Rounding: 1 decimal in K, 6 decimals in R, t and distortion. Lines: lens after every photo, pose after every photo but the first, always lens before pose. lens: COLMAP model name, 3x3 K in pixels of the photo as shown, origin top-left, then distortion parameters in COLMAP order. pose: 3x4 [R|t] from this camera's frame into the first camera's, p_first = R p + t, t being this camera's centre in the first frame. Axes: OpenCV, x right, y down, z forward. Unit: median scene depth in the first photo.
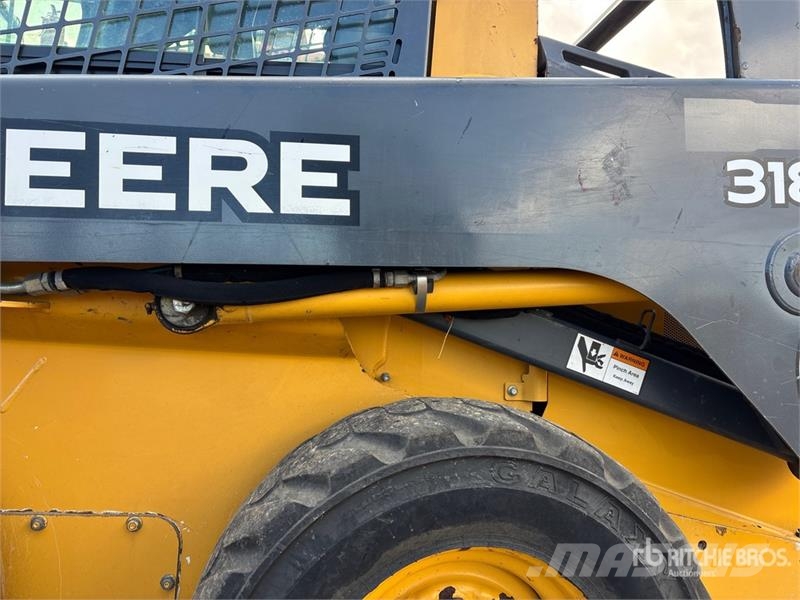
lens RADIAL K [[609.5, 0, 415.4], [0, 609.5, 302.0], [0, 0, 1]] dist [0.025166, -0.004590]
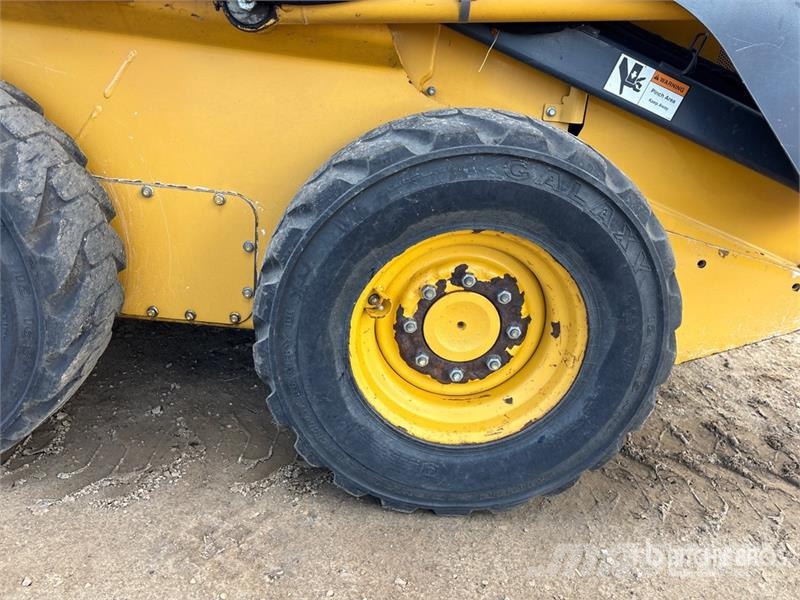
lens RADIAL K [[608.3, 0, 400.0], [0, 608.3, 300.0], [0, 0, 1]] dist [0.076177, -0.108419]
pose [[0.987438, 0.101629, -0.120983, 0.086401], [-0.046523, 0.918758, 0.392070, 0.054538], [0.151000, -0.381517, 0.911945, -0.181449]]
